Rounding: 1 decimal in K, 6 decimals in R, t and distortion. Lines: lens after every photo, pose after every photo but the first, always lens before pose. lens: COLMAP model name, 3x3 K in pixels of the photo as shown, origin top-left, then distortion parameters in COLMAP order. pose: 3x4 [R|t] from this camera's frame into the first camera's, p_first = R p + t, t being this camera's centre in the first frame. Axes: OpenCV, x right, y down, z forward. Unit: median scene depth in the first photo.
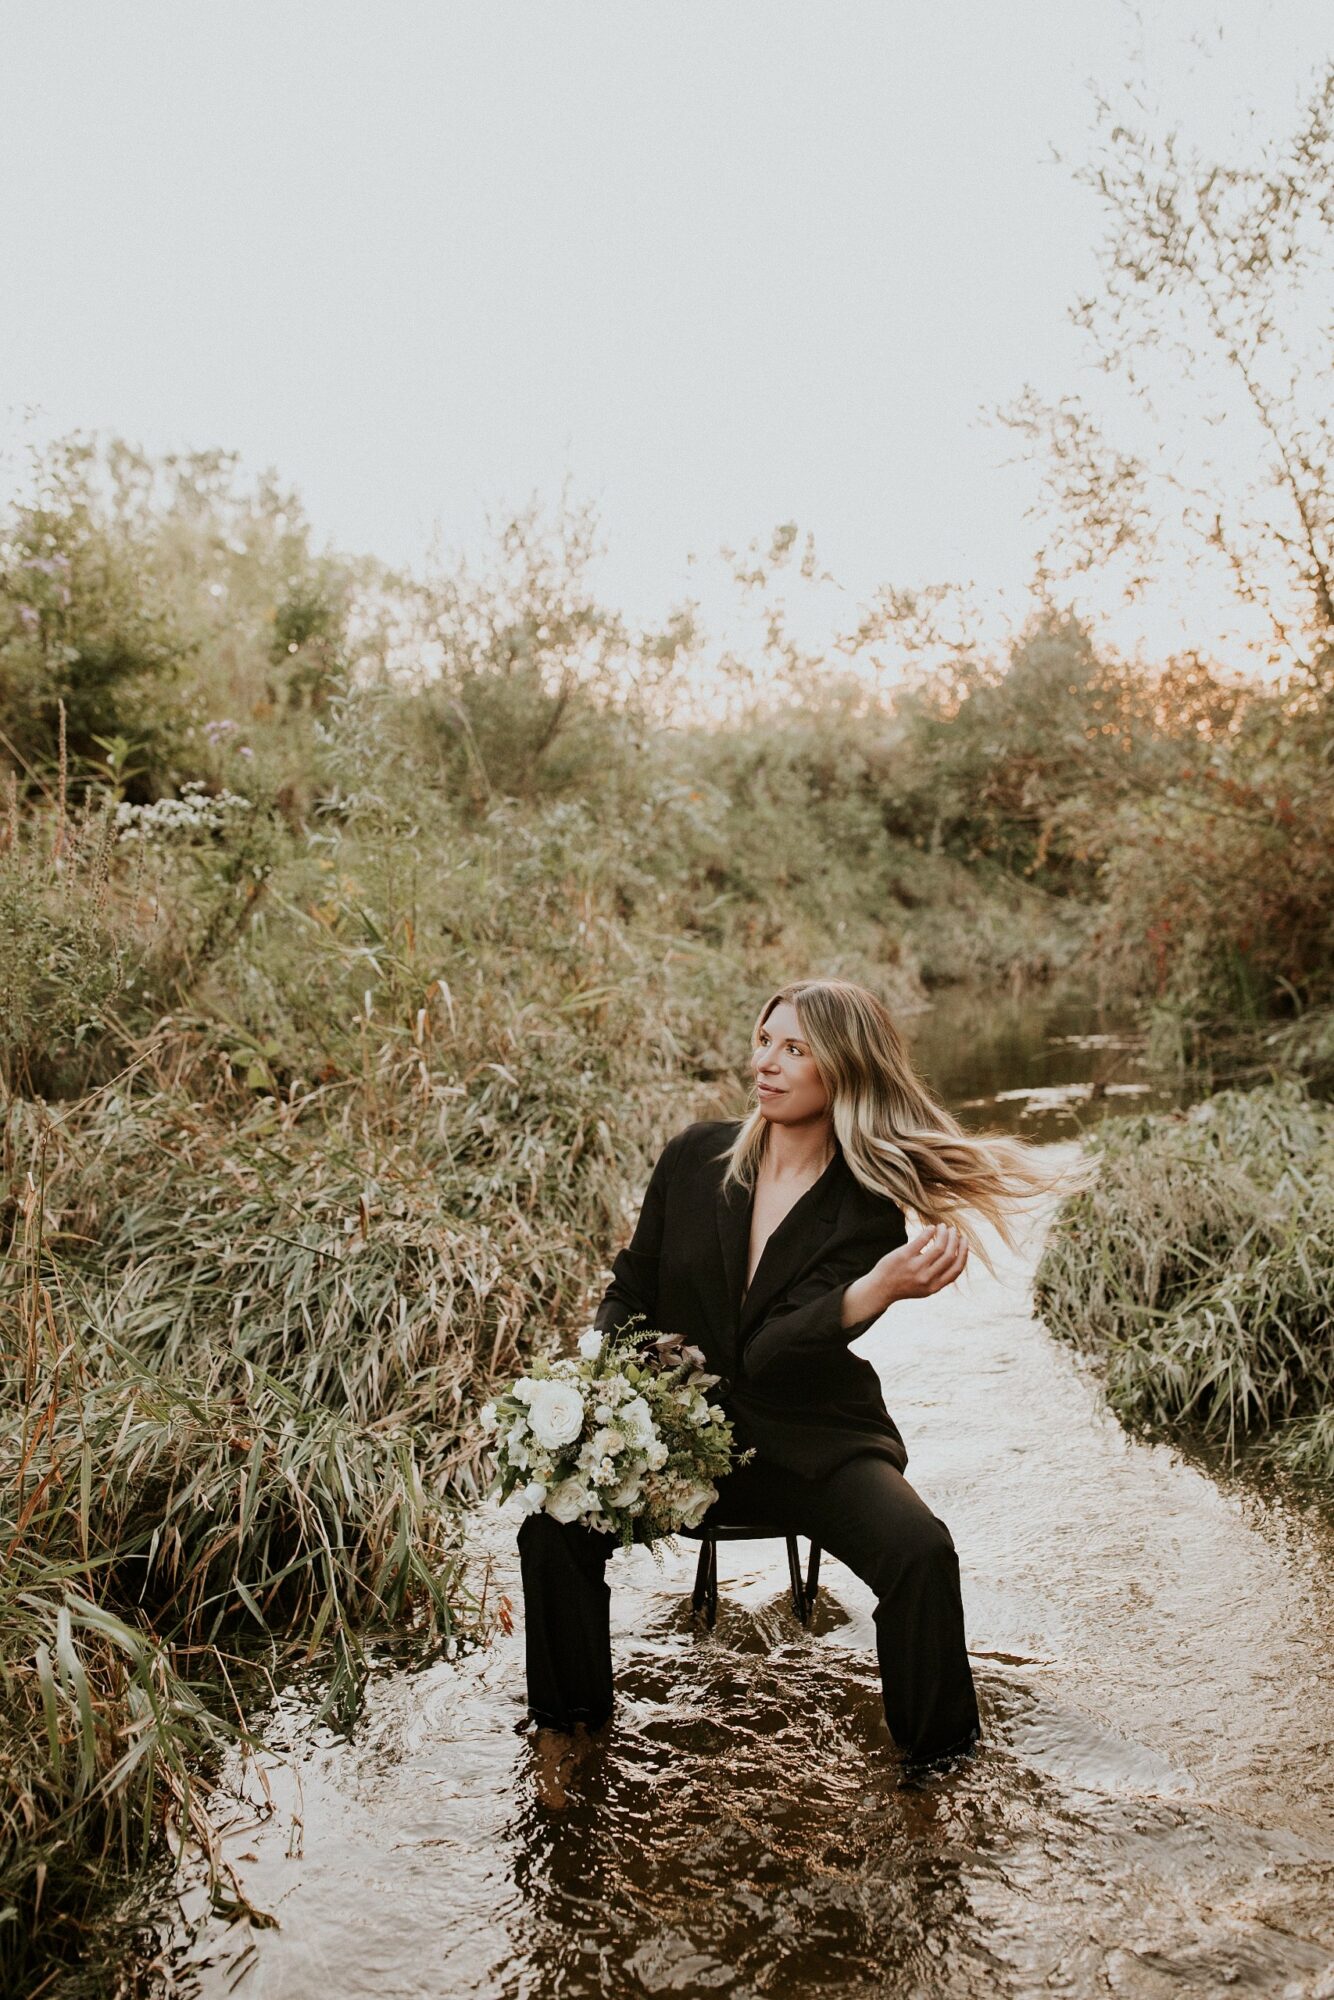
lens RADIAL K [[1890.7, 0, 667.0], [0, 1890.7, 1000.0], [0, 0, 1]] dist [-0.013199, -0.000548]
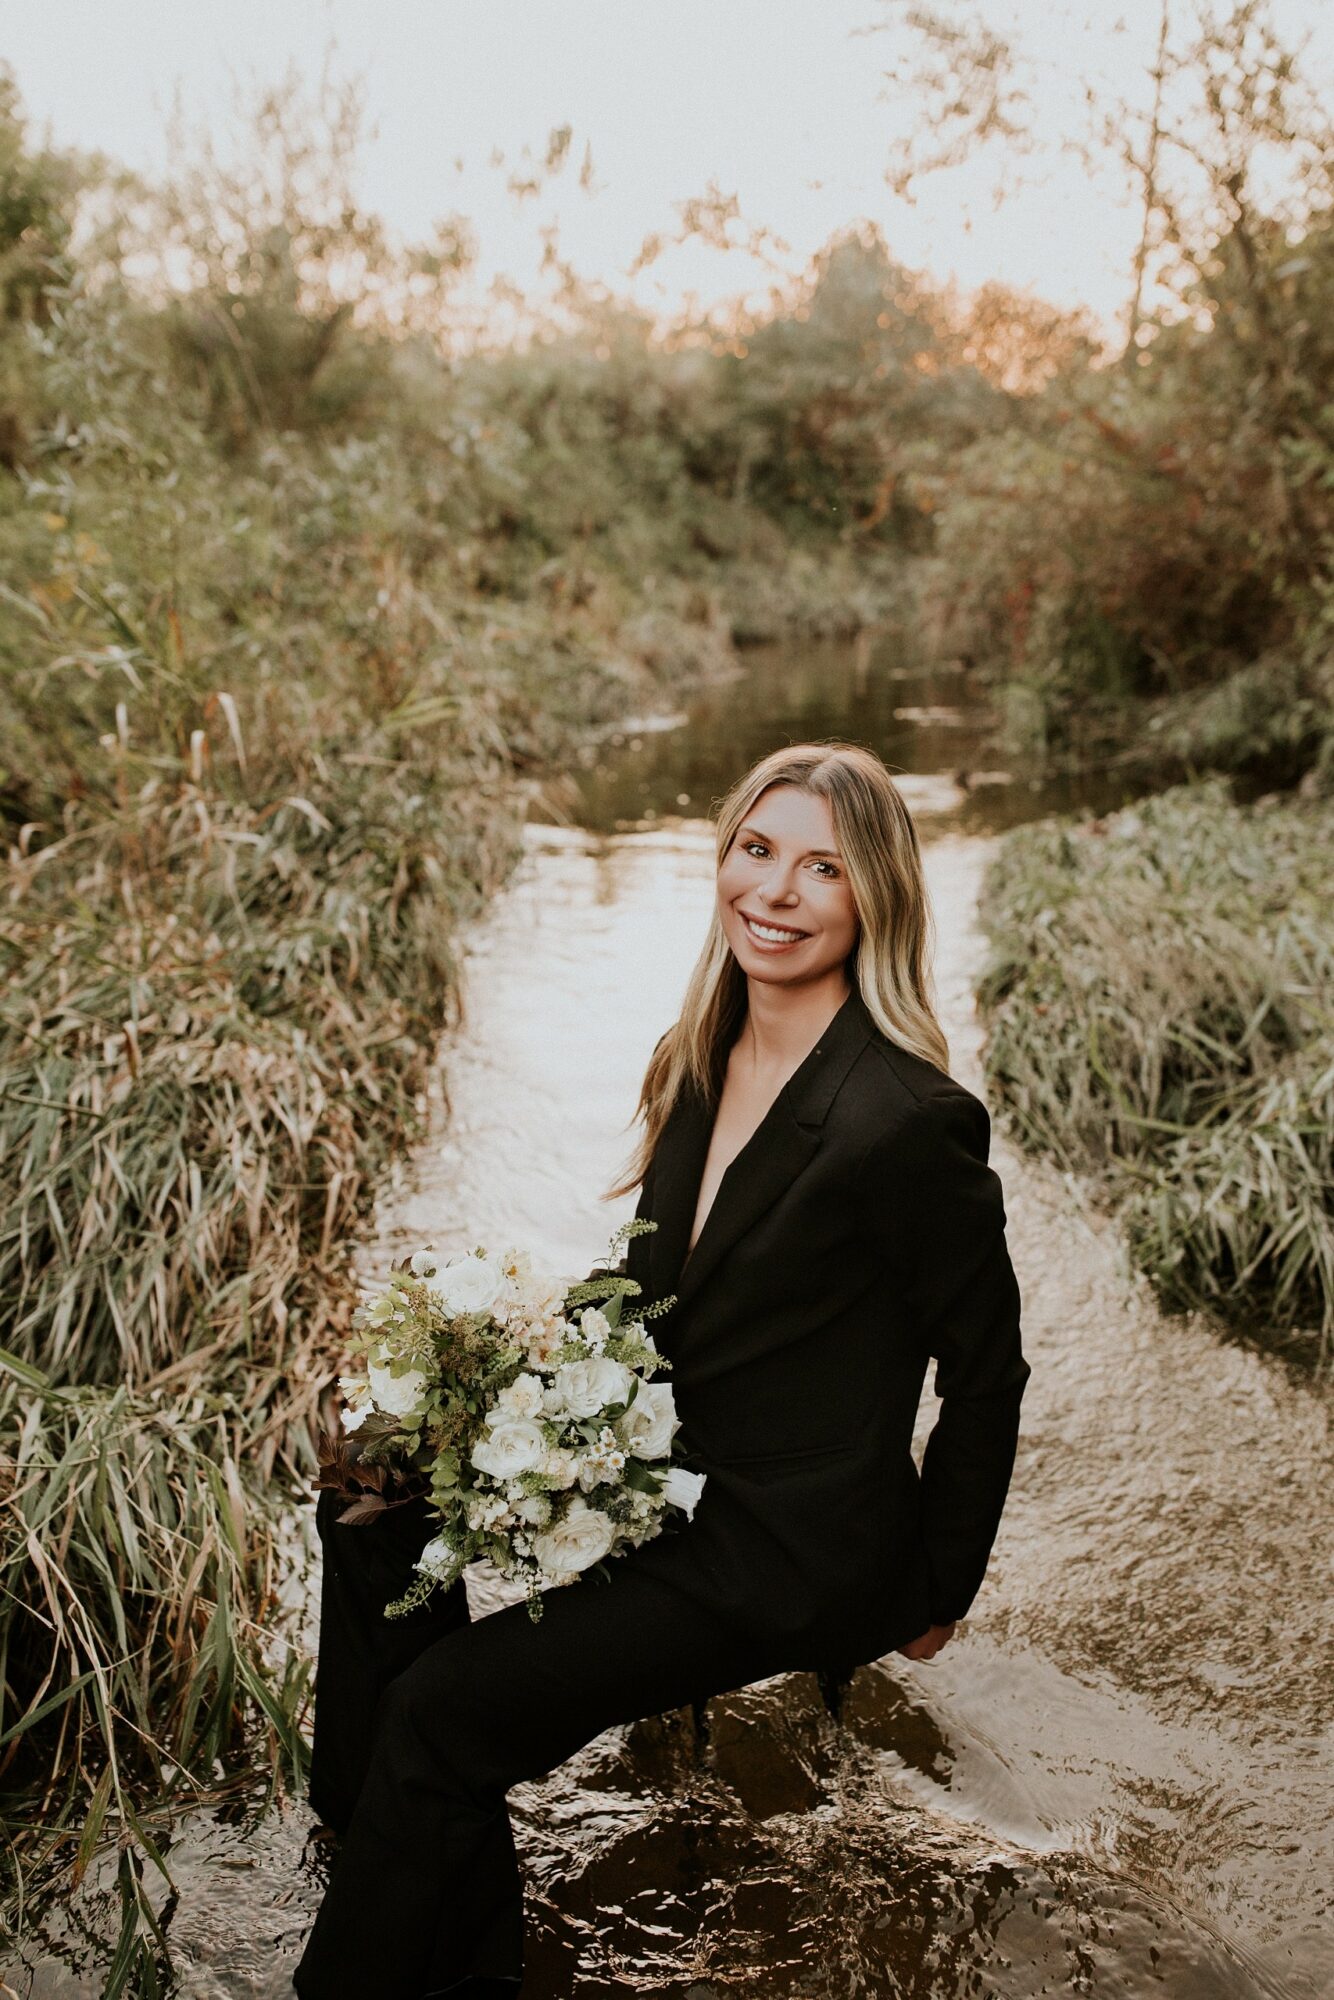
lens RADIAL K [[1890.7, 0, 667.0], [0, 1890.7, 1000.0], [0, 0, 1]] dist [-0.013199, -0.000548]
pose [[0.992763, -0.020795, 0.118275, -0.037295], [-0.001235, 0.983073, 0.183212, -0.026895], [-0.120082, -0.182032, 0.975933, 0.241338]]
